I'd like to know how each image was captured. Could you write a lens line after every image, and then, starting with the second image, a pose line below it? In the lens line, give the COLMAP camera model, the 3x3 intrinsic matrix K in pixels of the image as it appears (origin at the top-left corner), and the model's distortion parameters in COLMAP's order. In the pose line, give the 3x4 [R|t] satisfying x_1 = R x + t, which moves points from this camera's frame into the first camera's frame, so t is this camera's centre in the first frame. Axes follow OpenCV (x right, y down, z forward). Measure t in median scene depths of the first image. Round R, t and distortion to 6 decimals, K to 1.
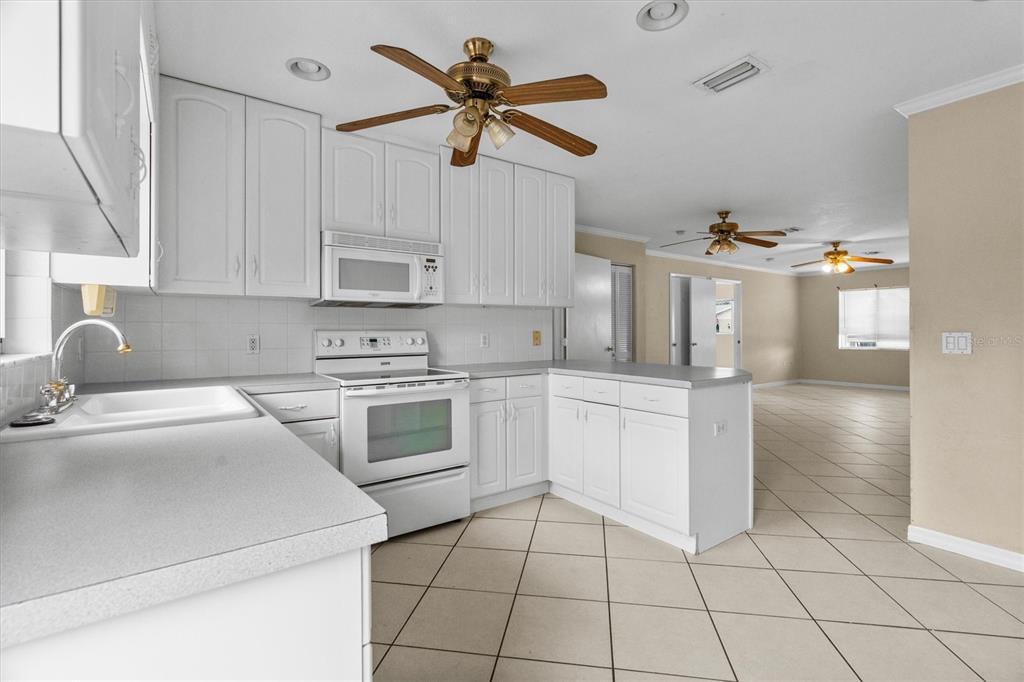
lens RADIAL K [[466.3, 0, 511.8], [0, 466.3, 331.2], [0, 0, 1]] dist [-0.011334, 0.001278]
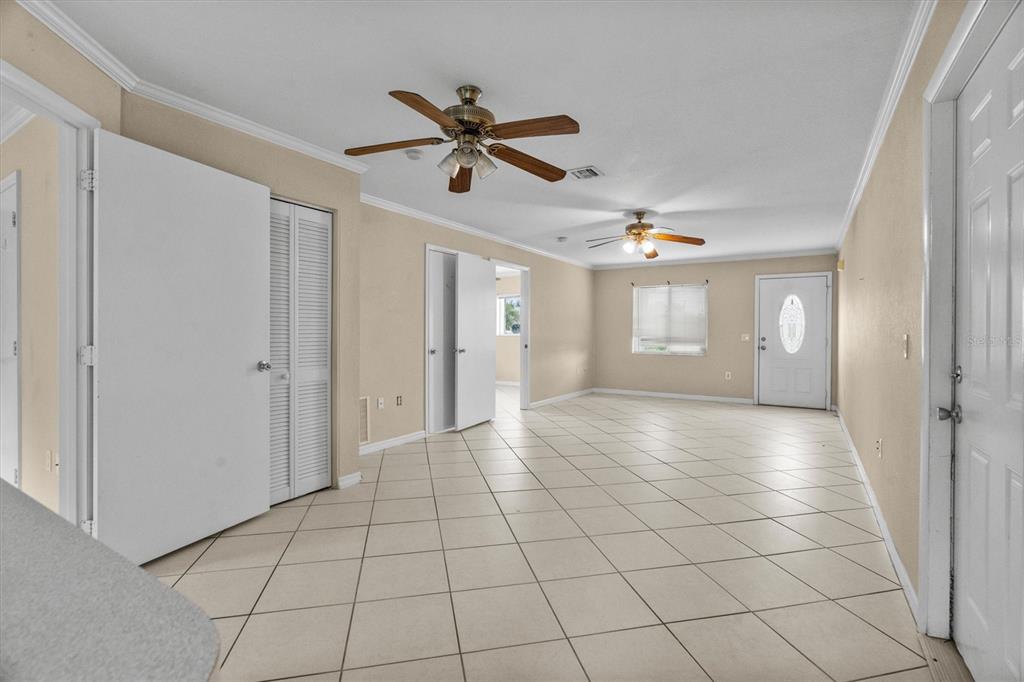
lens RADIAL K [[466.3, 0, 508.7], [0, 466.3, 337.4], [0, 0, 1]] dist [-0.011334, 0.001278]
pose [[0.928830, 0.003796, 0.370487, 0.196531], [-0.008580, 0.999900, 0.011265, -0.000384], [-0.370407, -0.013642, 0.928769, 0.327866]]
